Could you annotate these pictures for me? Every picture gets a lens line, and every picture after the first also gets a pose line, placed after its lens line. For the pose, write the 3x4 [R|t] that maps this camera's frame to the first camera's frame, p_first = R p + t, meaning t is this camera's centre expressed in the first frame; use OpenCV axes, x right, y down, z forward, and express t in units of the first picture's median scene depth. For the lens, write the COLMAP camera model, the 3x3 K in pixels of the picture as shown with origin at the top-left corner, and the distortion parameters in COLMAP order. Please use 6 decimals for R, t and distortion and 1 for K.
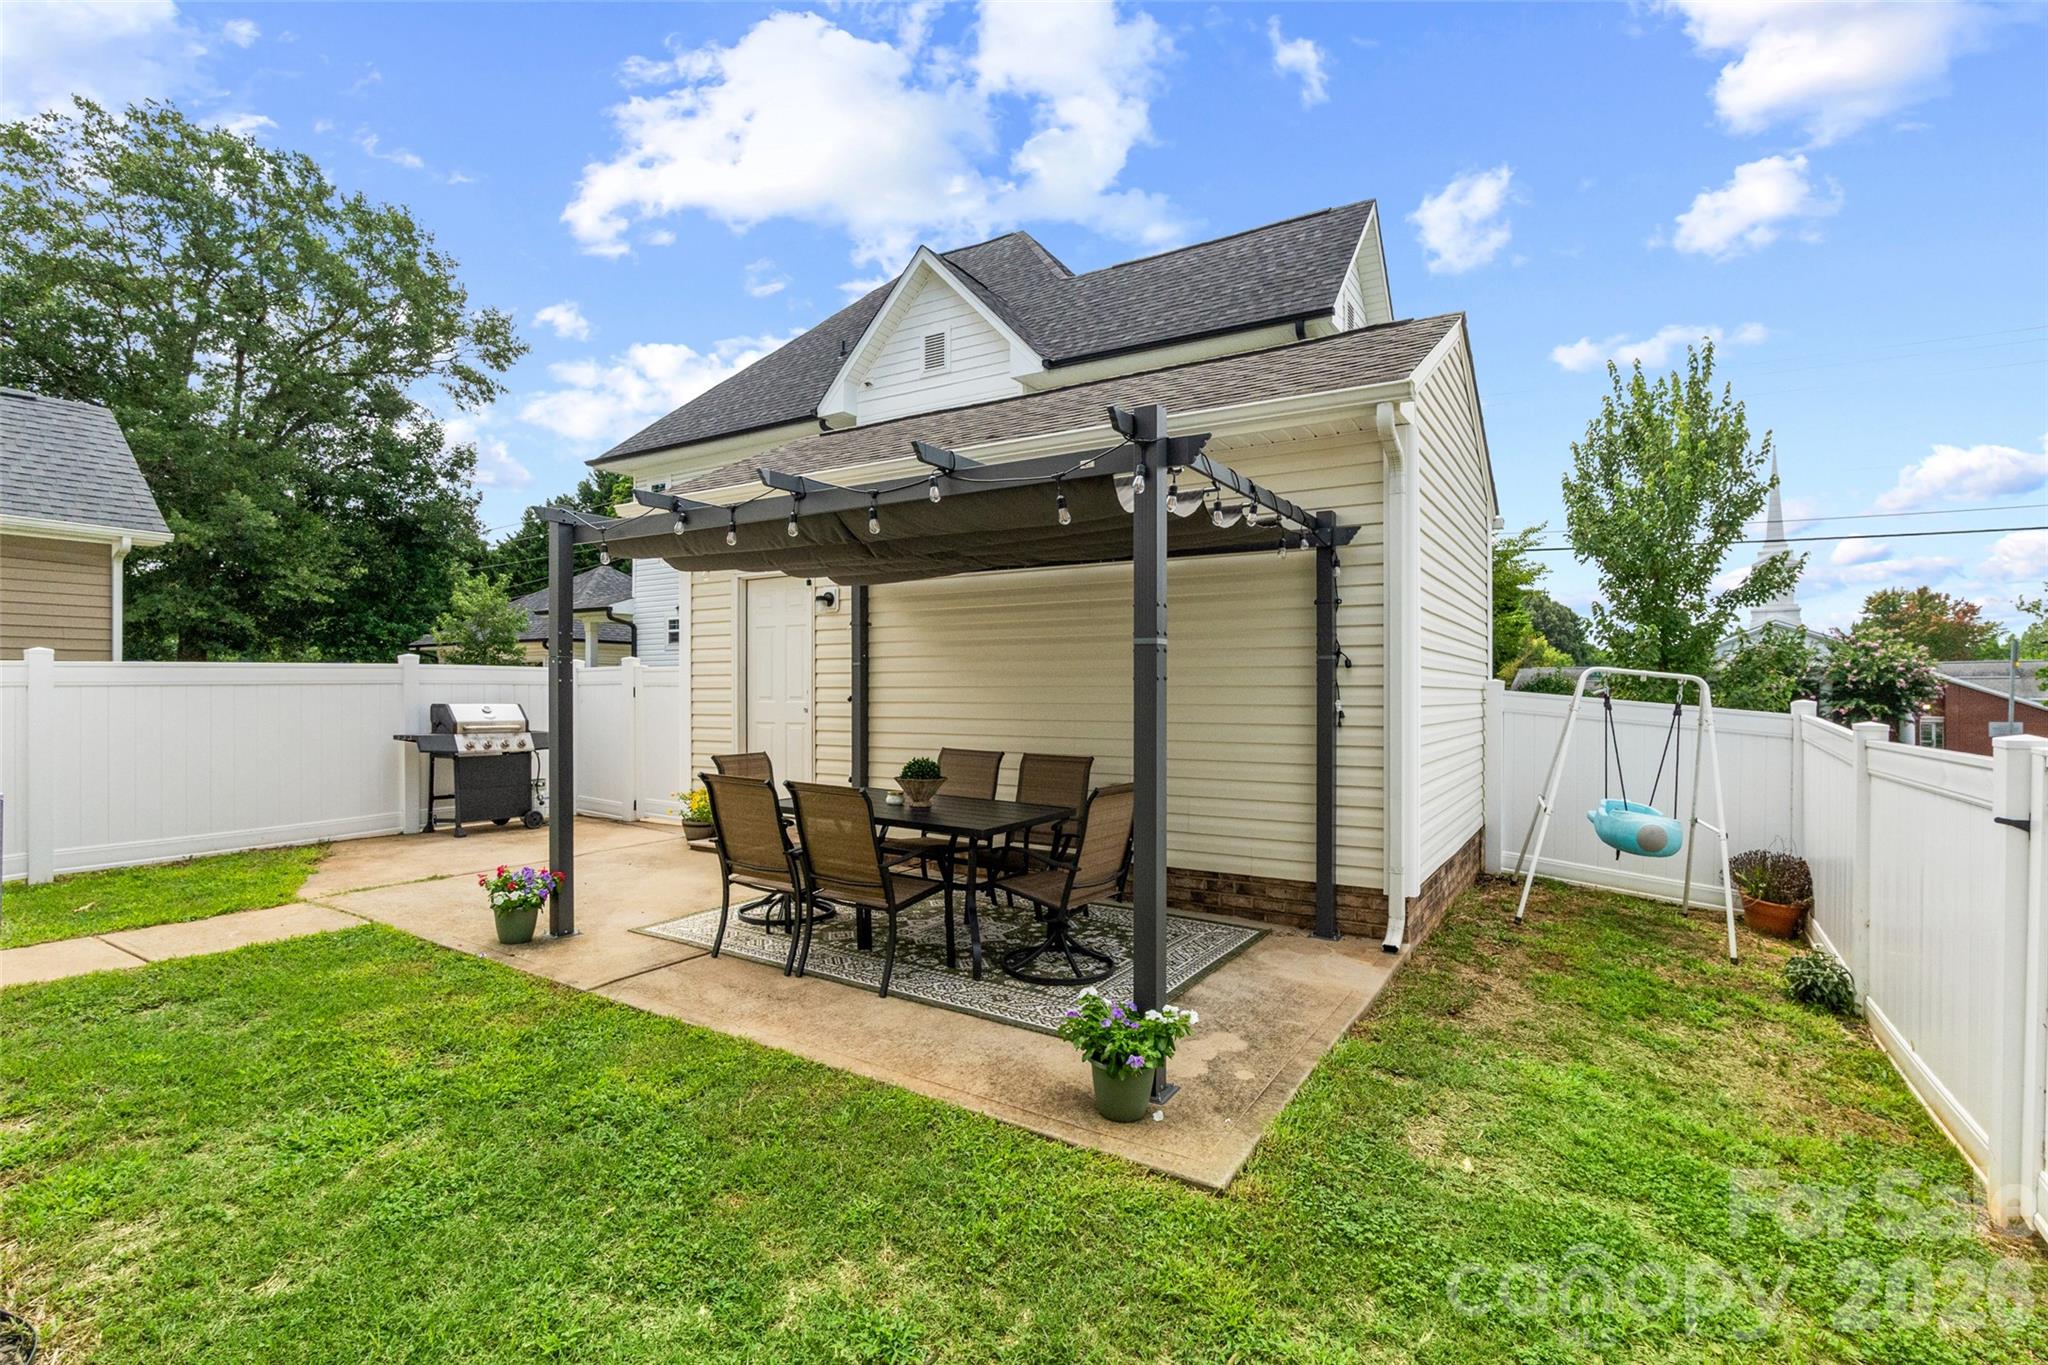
lens RADIAL K [[966.5, 0, 1017.1], [0, 966.5, 691.5], [0, 0, 1]] dist [0.000463, 0.000126]
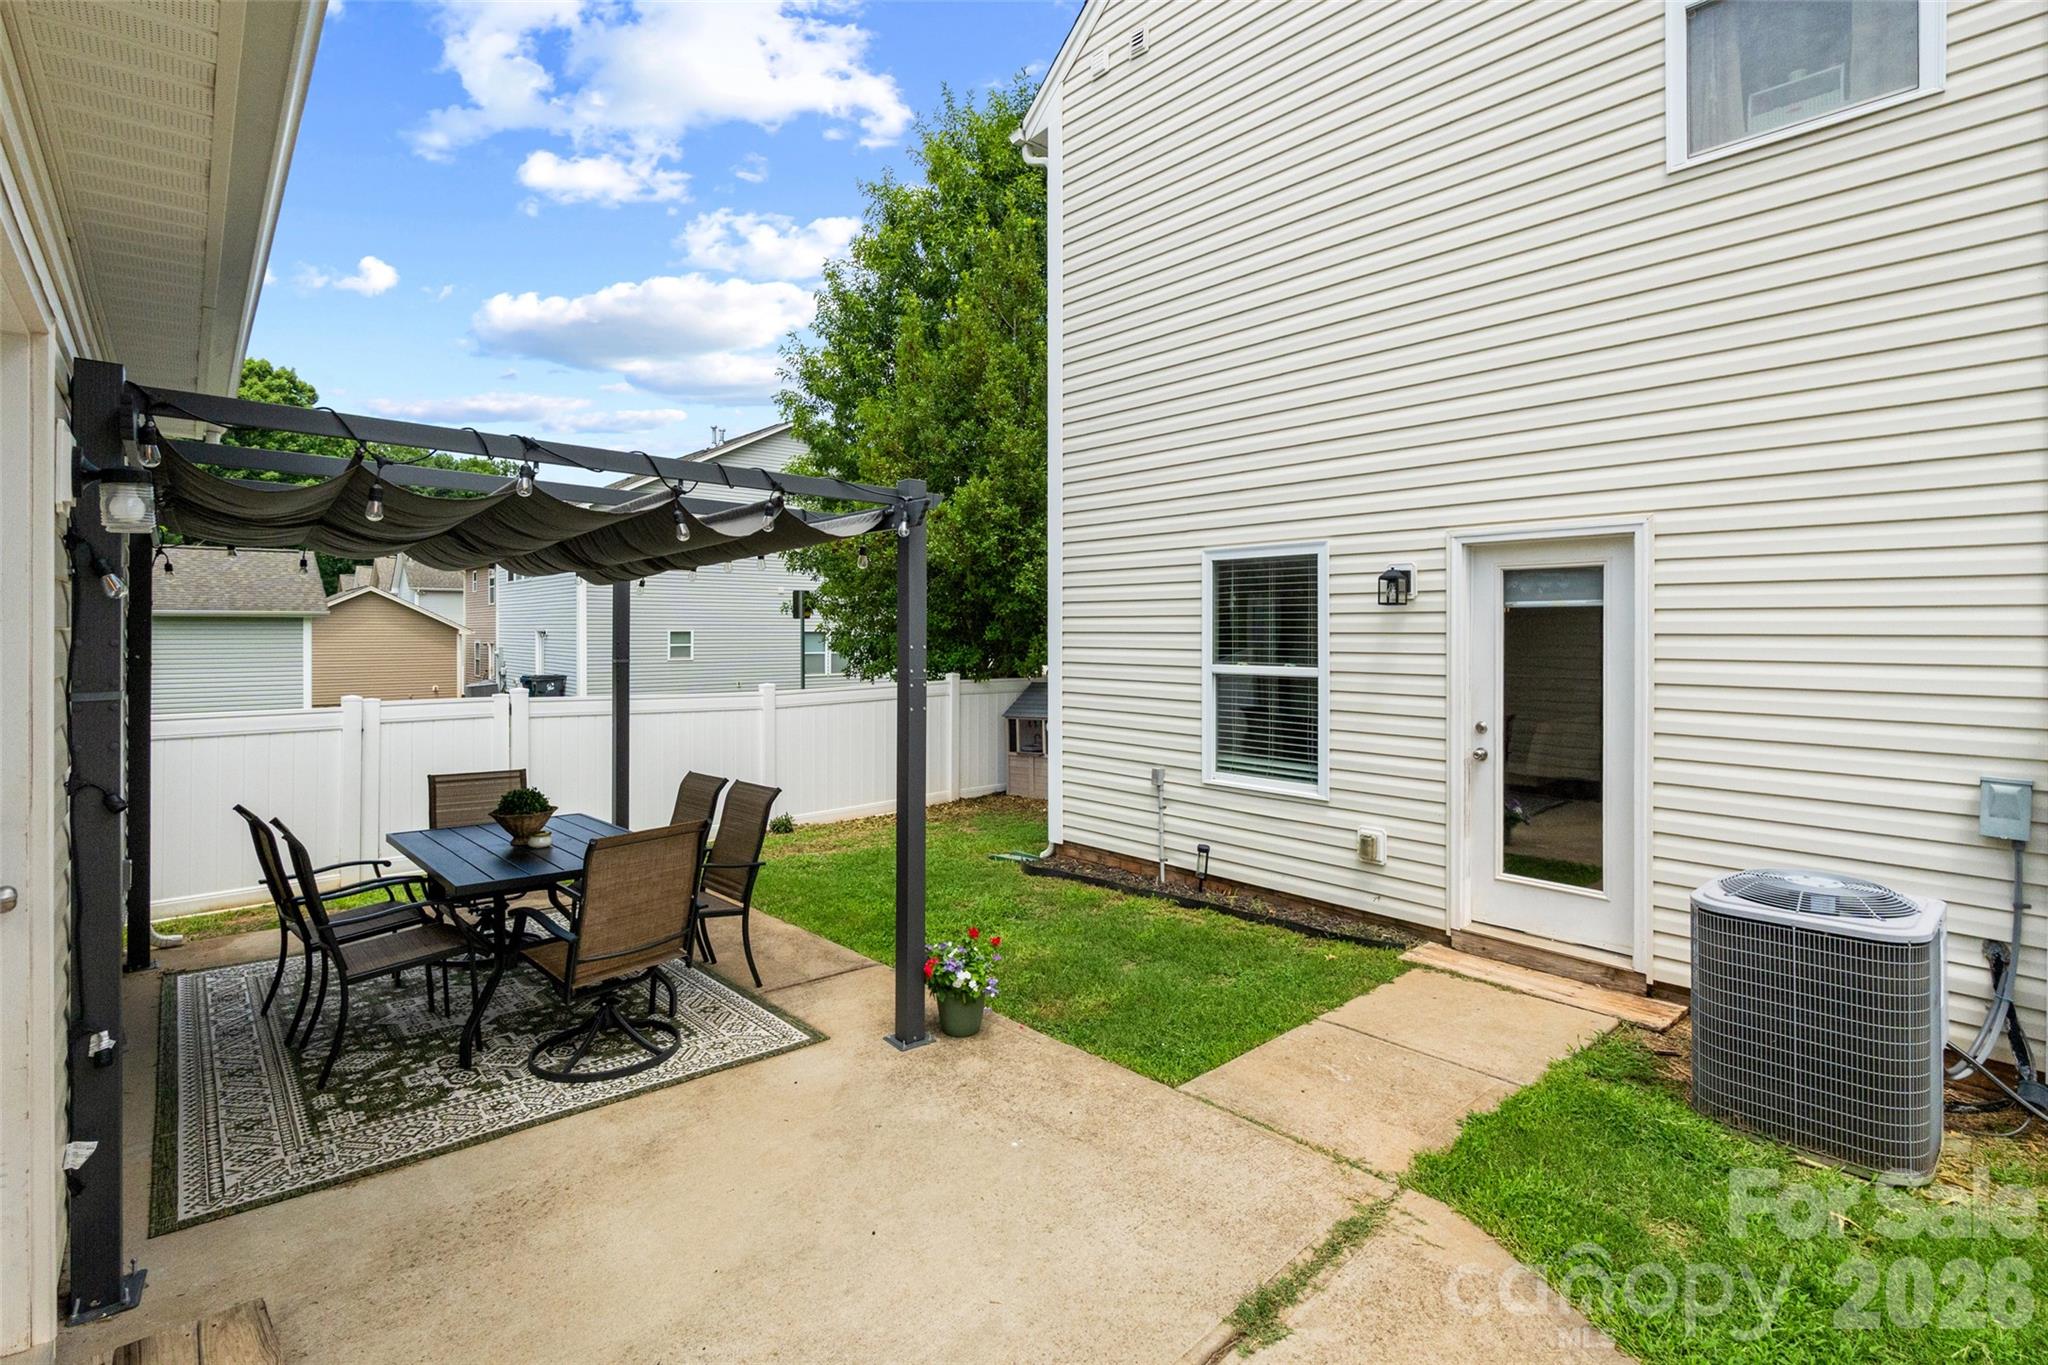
lens RADIAL K [[967.2, 0, 1021.0], [0, 967.2, 632.2], [0, 0, 1]] dist [0.000694, 0.000530]
pose [[-0.955242, -0.004899, 0.295786, -0.635231], [-0.005187, 0.999987, -0.000188, -0.057477], [-0.295781, -0.001714, -0.955254, 1.380606]]
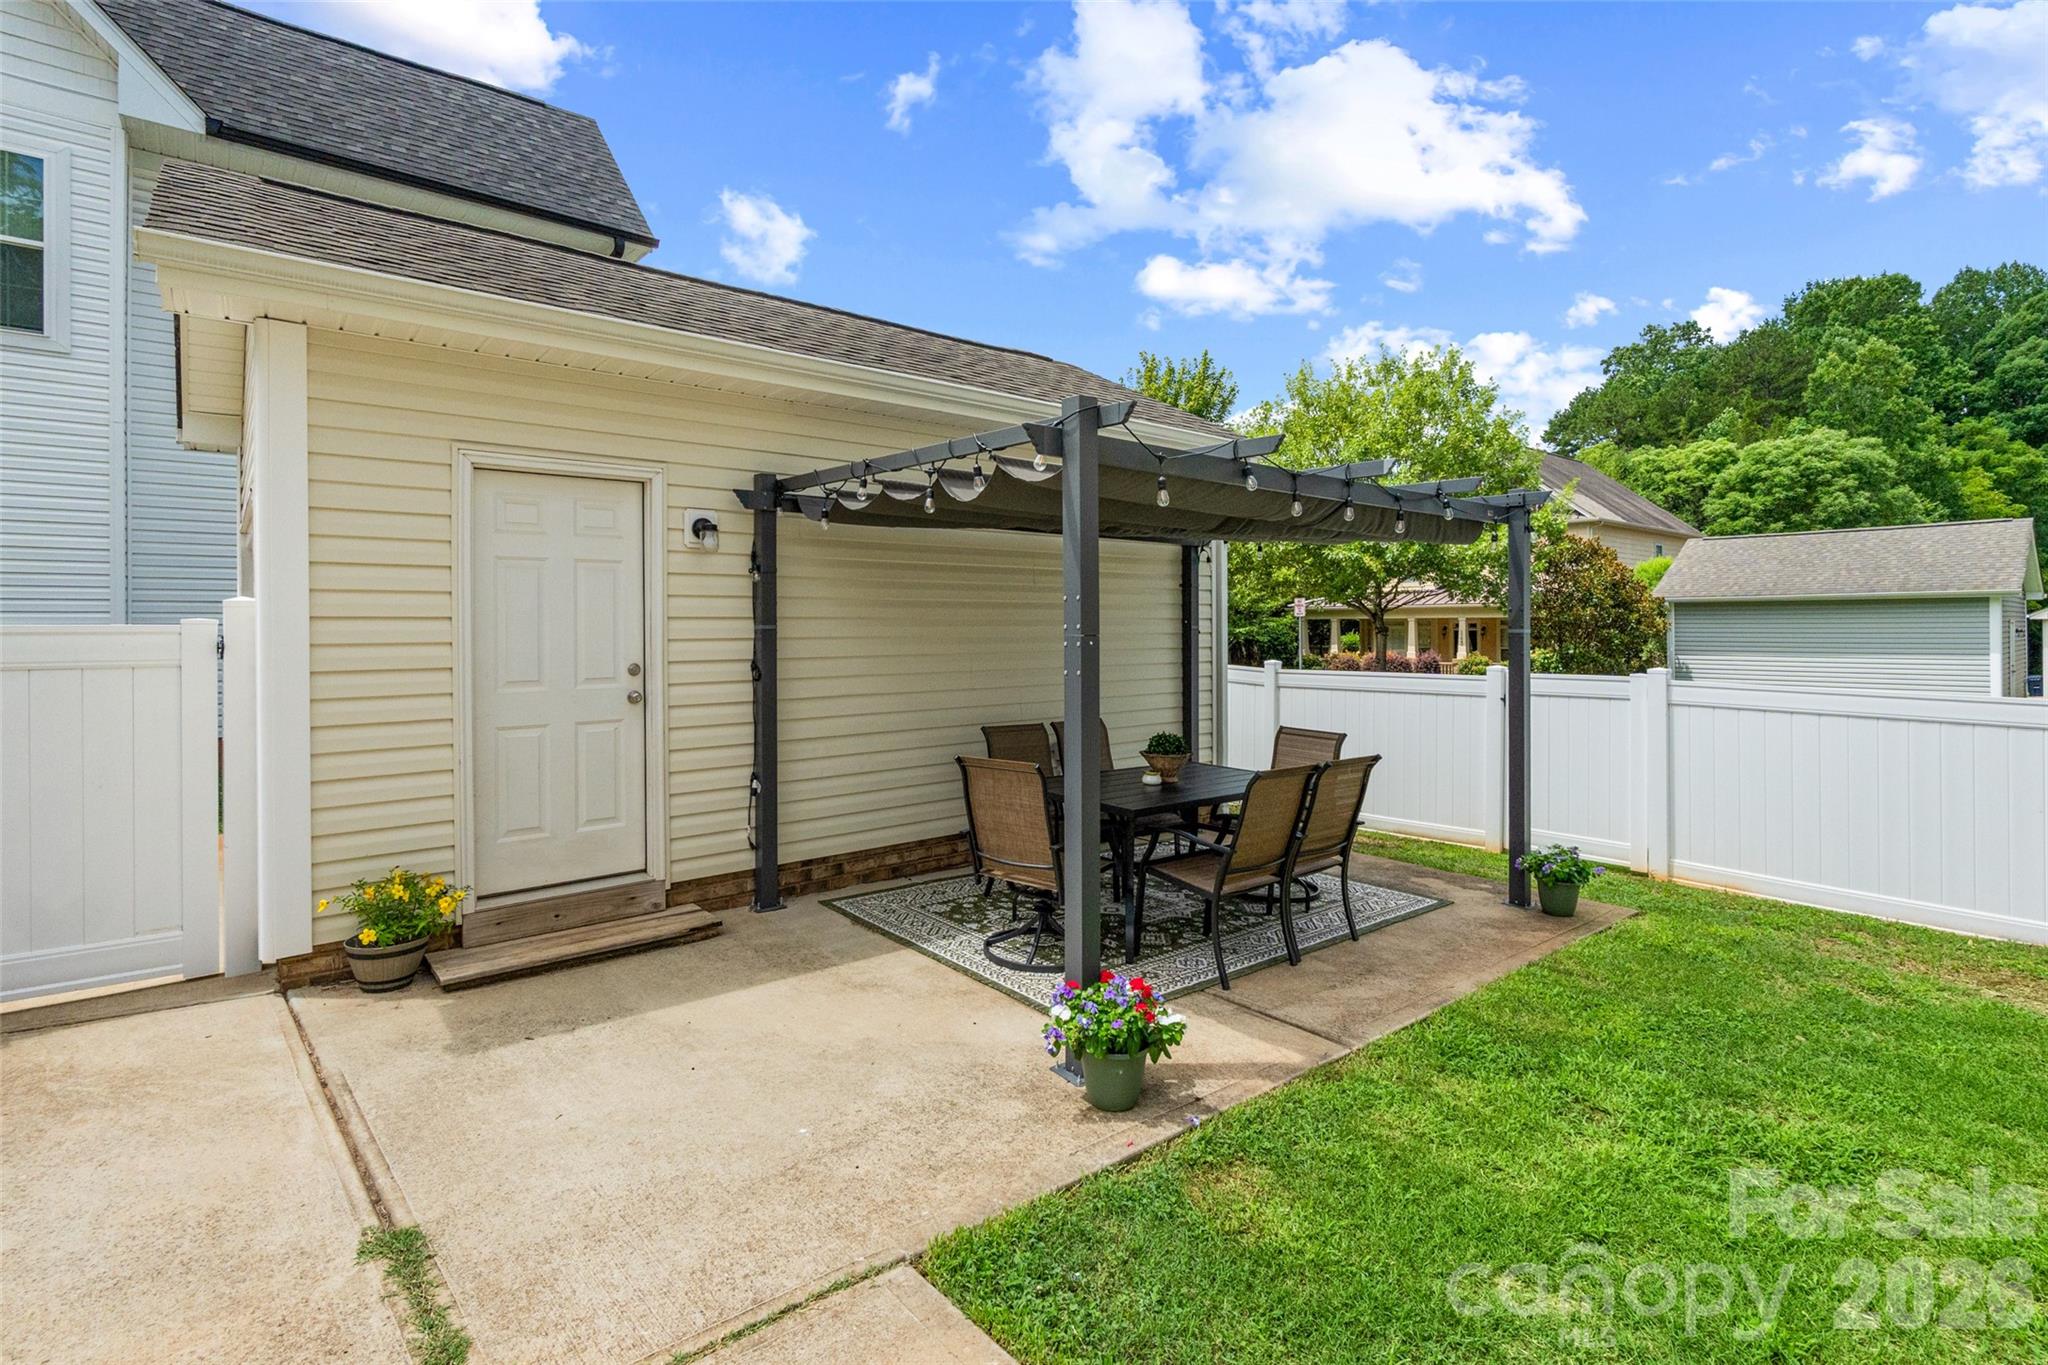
lens RADIAL K [[967.2, 0, 1021.0], [0, 967.2, 632.2], [0, 0, 1]] dist [0.000694, 0.000530]
pose [[0.322507, -0.009668, 0.946518, -0.877930], [0.005297, 0.999951, 0.008409, -0.032969], [-0.946552, 0.002301, 0.322542, 0.674252]]
